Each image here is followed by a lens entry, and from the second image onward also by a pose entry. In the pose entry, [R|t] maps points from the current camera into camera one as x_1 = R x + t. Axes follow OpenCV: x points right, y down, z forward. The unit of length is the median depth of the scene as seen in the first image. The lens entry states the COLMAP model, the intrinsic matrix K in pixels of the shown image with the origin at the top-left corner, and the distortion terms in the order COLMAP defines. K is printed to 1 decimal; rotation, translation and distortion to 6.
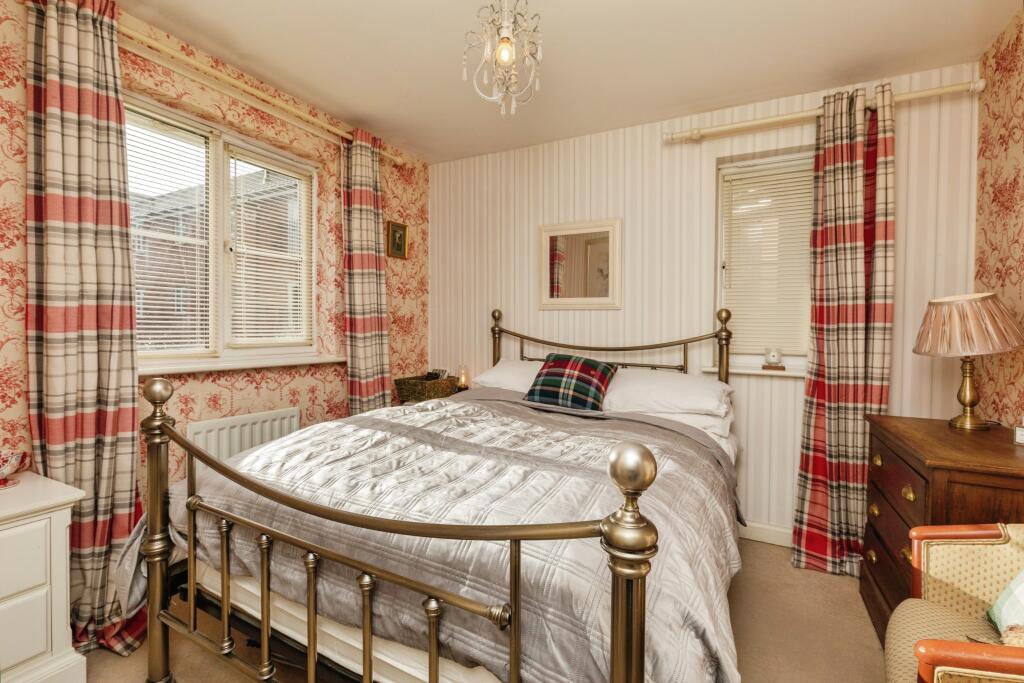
lens RADIAL K [[459.5, 0, 512.0], [0, 459.5, 341.5], [0, 0, 1]] dist [0.000150, -0.000100]
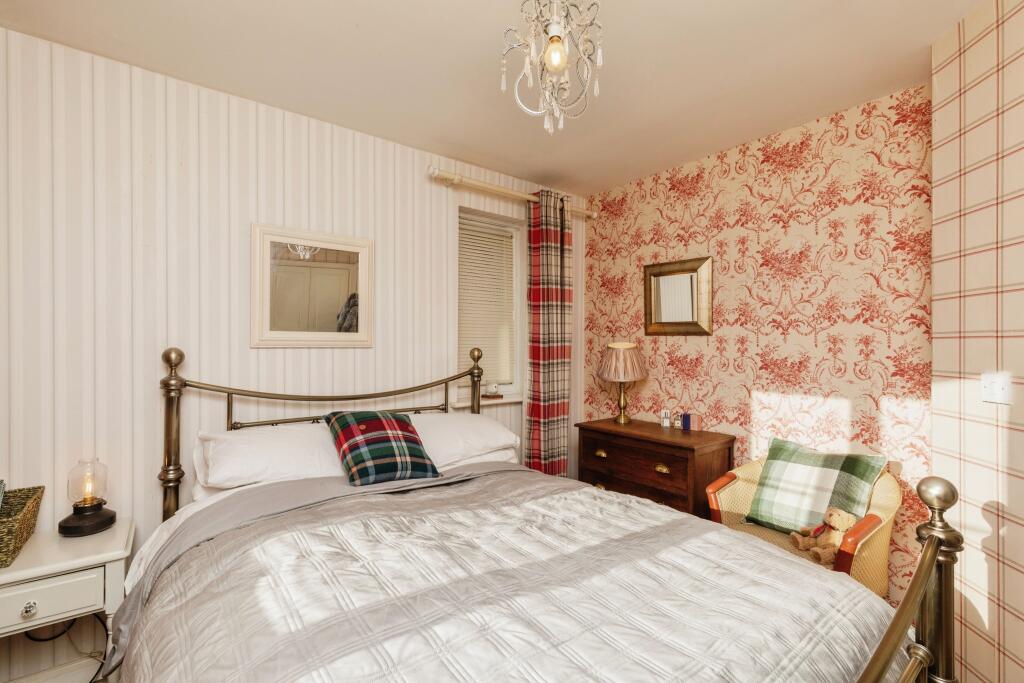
lens RADIAL K [[459.5, 0, 512.0], [0, 459.5, 341.5], [0, 0, 1]] dist [0.000150, -0.000100]
pose [[0.396534, -0.007211, 0.917992, -0.502000], [0.033043, 0.999433, -0.006422, -0.076863], [-0.917425, 0.032880, 0.396548, 0.491055]]
